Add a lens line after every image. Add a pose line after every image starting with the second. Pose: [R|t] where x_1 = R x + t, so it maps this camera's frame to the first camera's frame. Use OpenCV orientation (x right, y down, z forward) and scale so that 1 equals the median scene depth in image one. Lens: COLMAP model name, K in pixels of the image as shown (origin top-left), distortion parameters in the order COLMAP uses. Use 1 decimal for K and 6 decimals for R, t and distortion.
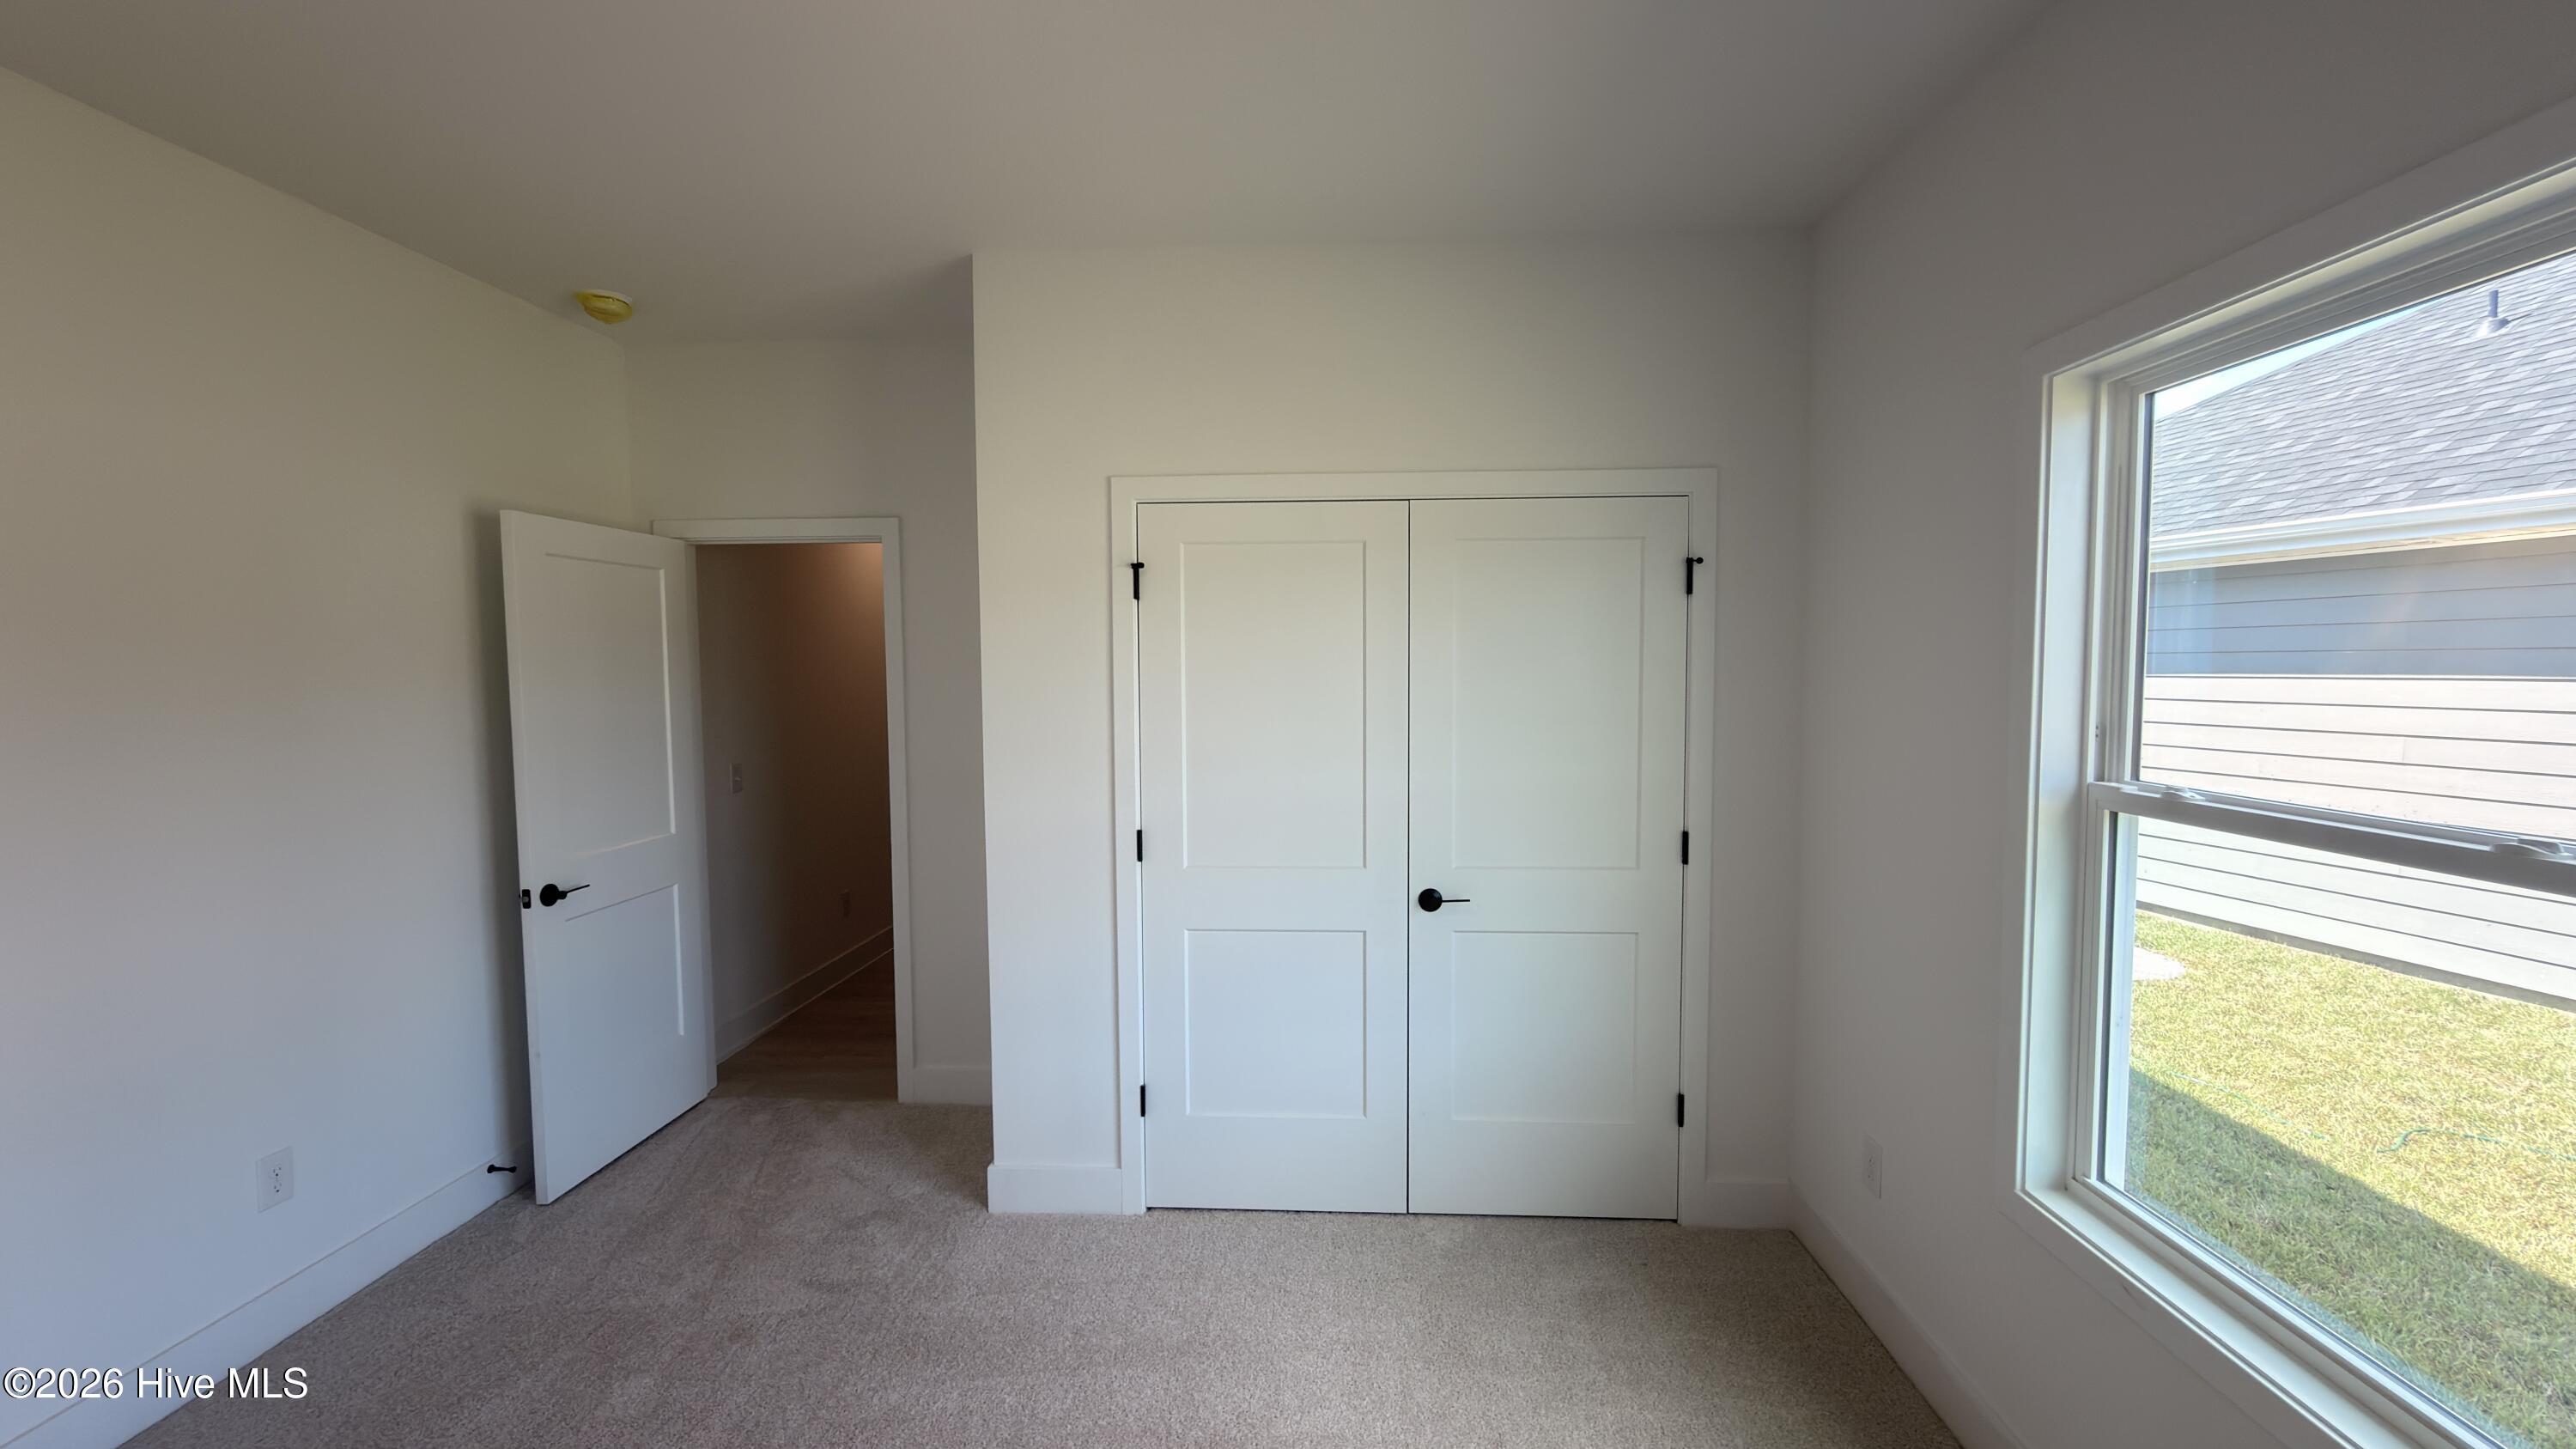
lens RADIAL K [[1025.6, 0, 1288.0], [0, 1025.6, 724.5], [0, 0, 1]] dist [0.000327, 0.000023]
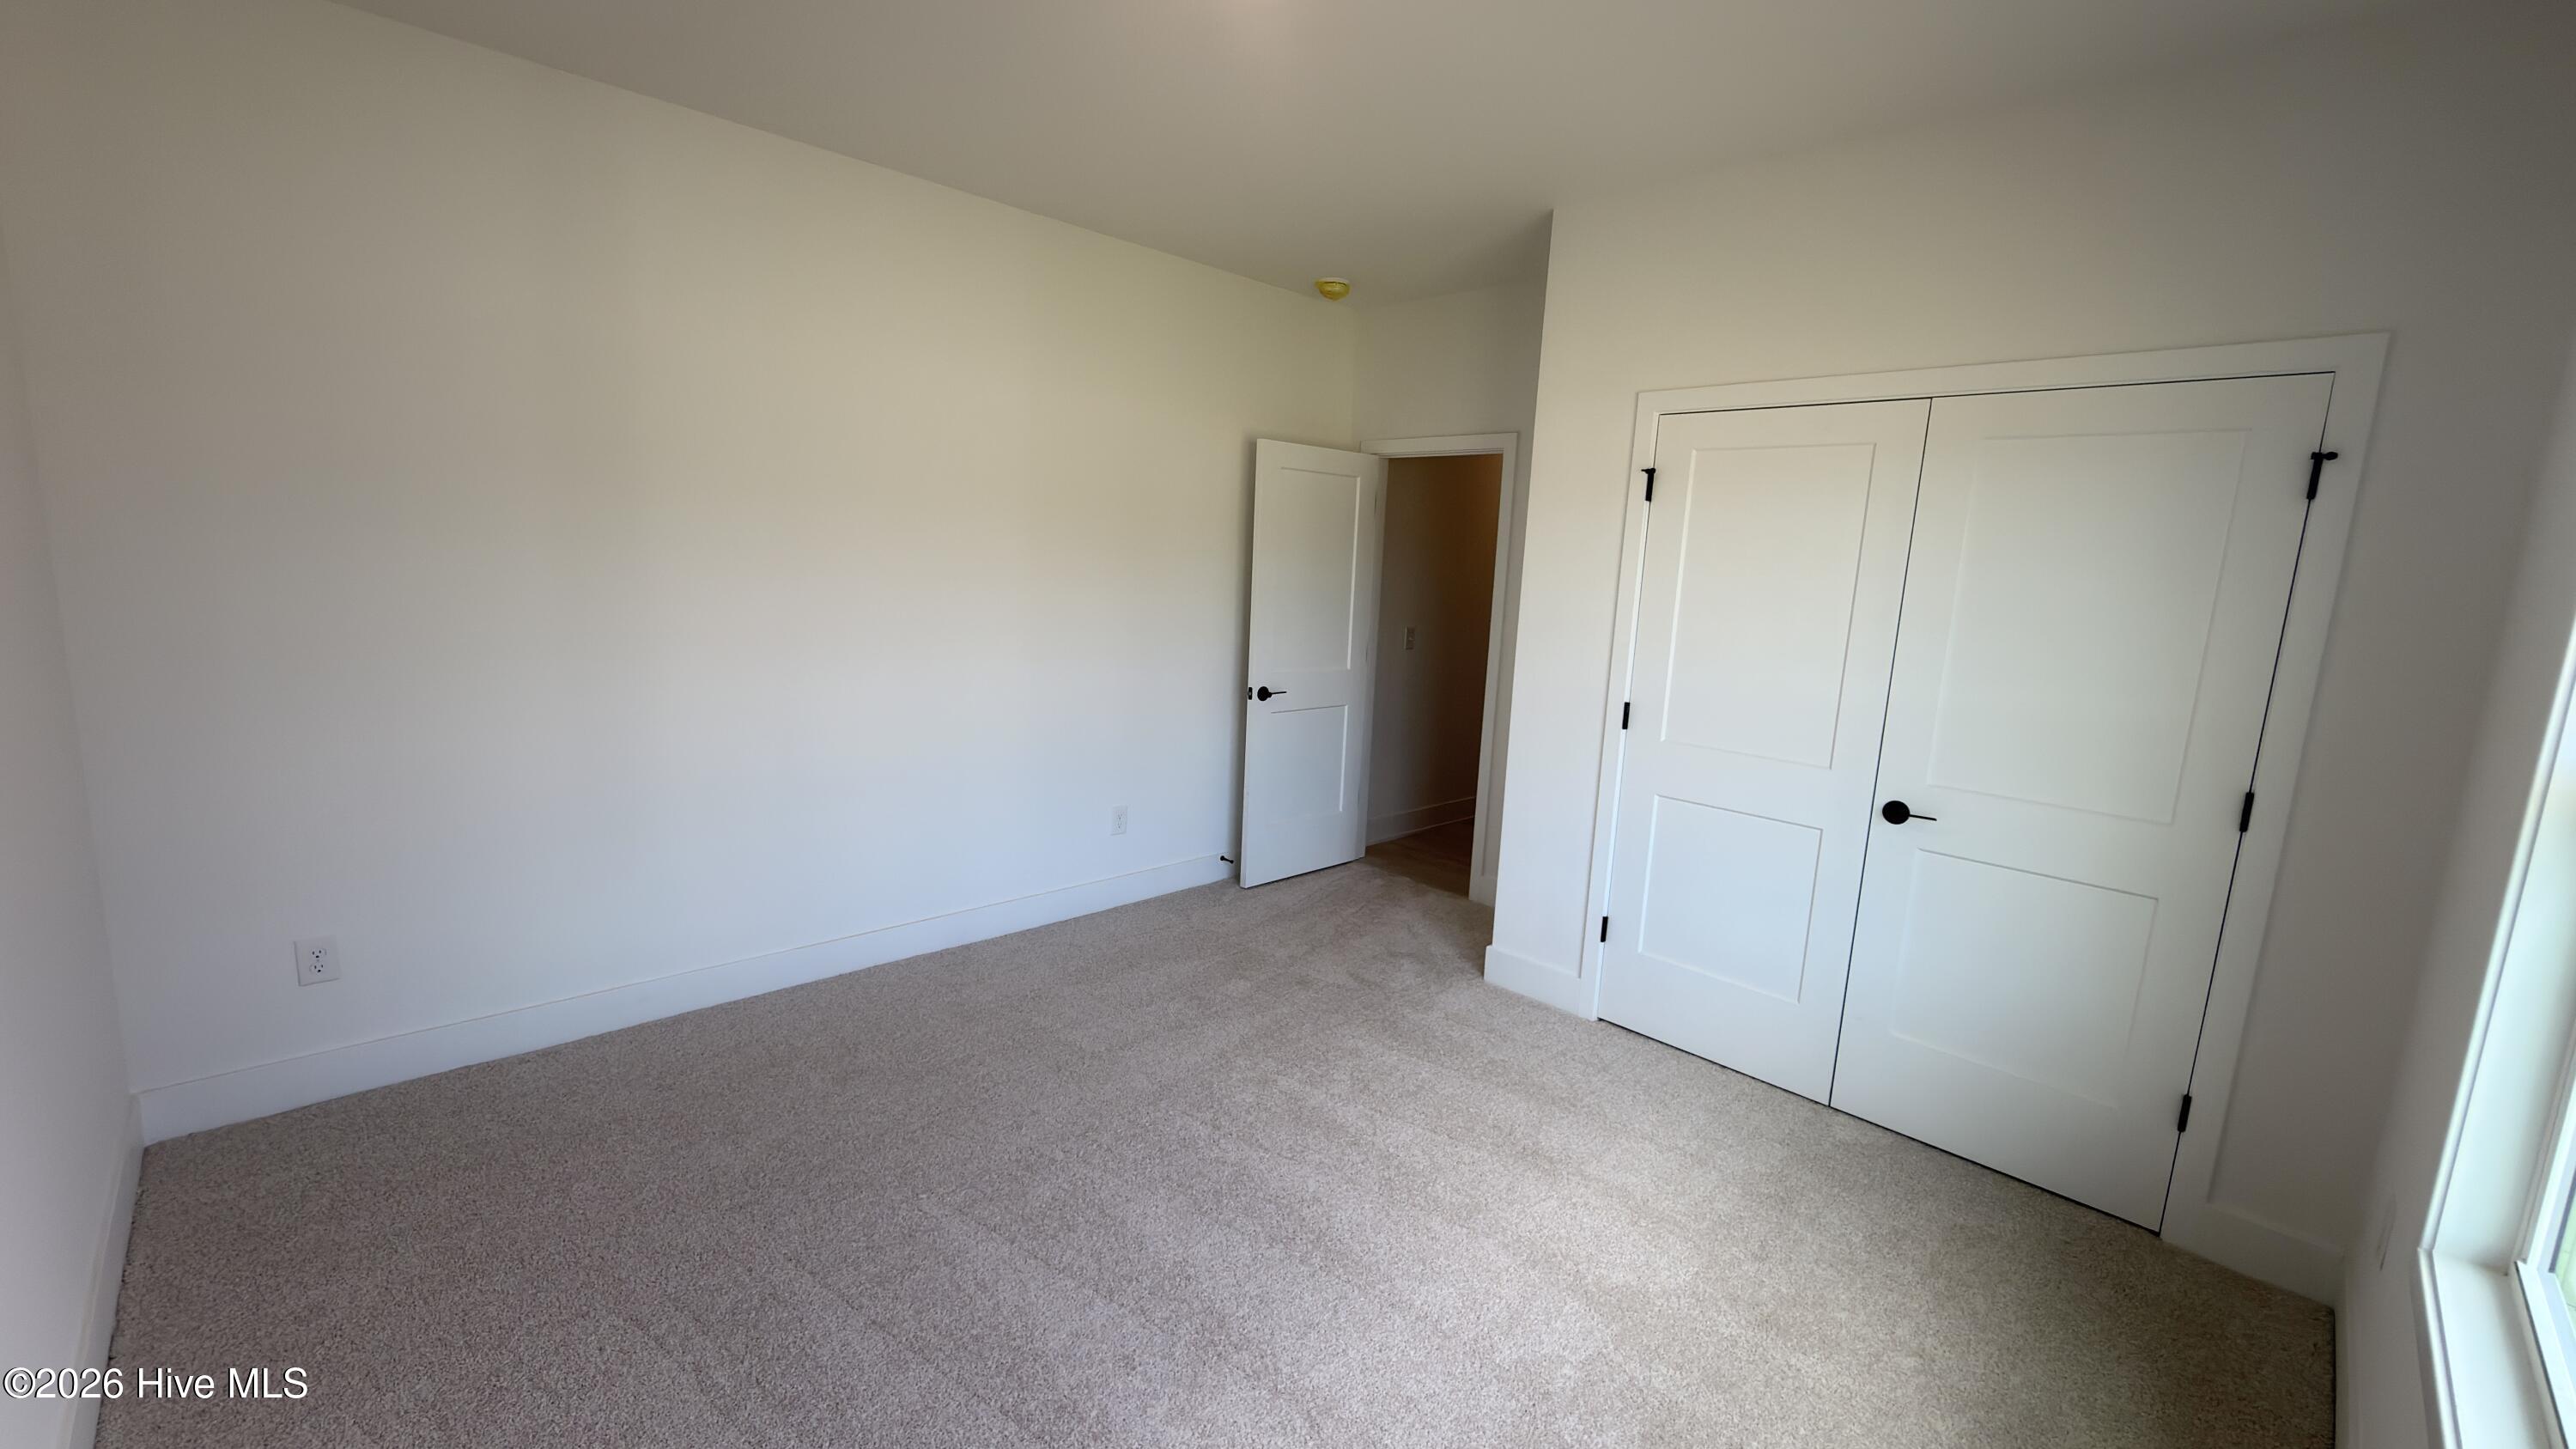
lens RADIAL K [[1025.6, 0, 1288.0], [0, 1025.6, 724.5], [0, 0, 1]] dist [0.000327, 0.000023]
pose [[0.736690, 0.151533, -0.659034, 0.337653], [-0.091955, 0.987965, 0.124374, 0.018170], [0.669949, -0.031024, 0.741759, -0.119245]]
